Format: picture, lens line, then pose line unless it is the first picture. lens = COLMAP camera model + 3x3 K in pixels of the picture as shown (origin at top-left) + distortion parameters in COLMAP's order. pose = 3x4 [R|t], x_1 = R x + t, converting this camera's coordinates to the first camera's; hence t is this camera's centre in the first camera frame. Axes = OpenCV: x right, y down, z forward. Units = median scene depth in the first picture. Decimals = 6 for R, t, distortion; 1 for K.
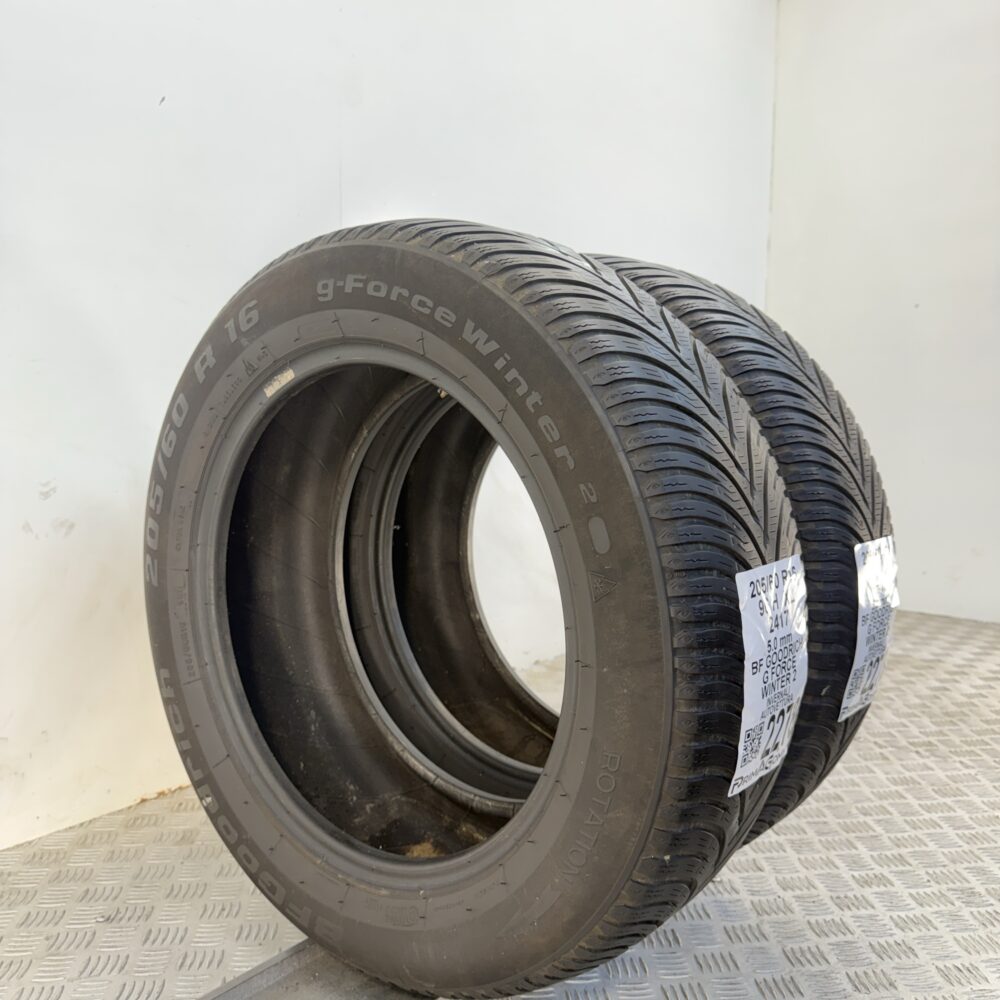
lens RADIAL K [[904.0, 0, 525.0], [0, 904.0, 513.5], [0, 0, 1]] dist [0.164084, -0.395603]
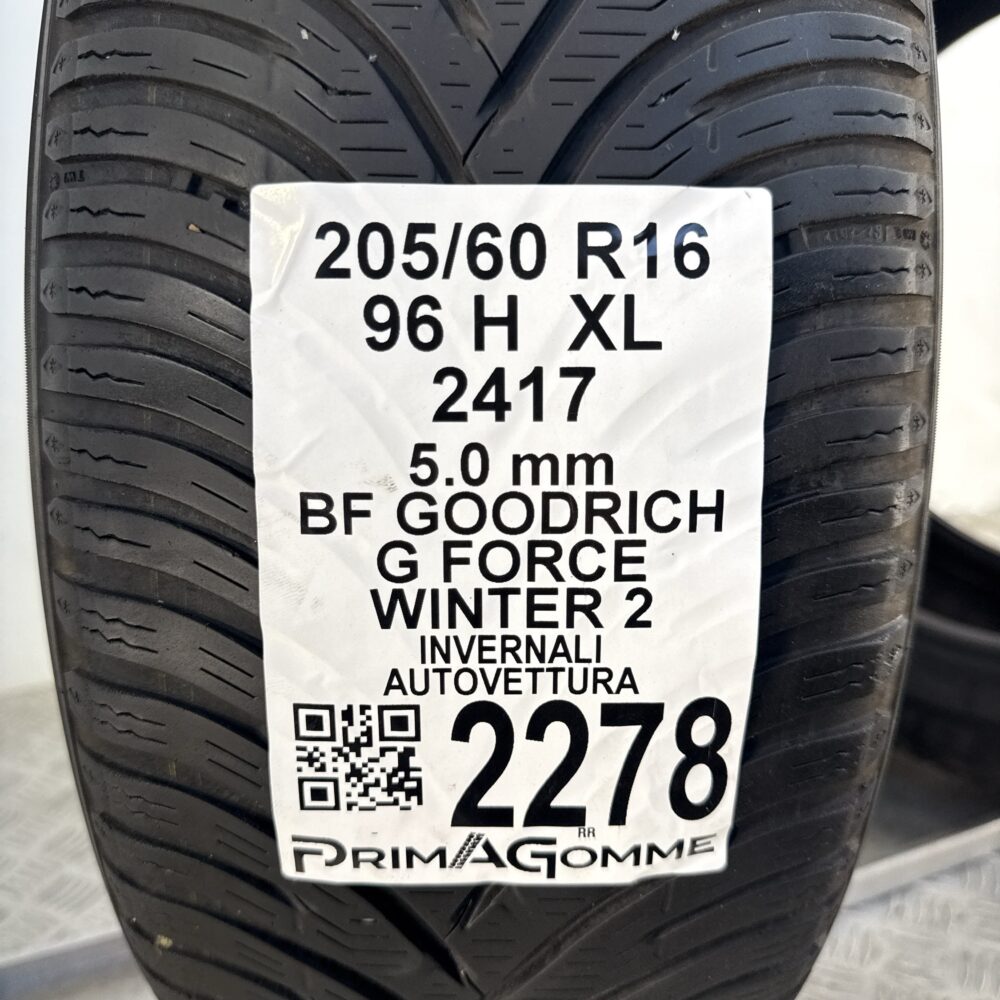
lens RADIAL K [[904.0, 0, 525.0], [0, 904.0, 513.5], [0, 0, 1]] dist [0.164084, -0.395603]
pose [[0.640722, 0.148764, -0.753223, 0.504331], [-0.093363, 0.988865, 0.115886, 0.122074], [0.762075, -0.003928, 0.647477, 0.822331]]
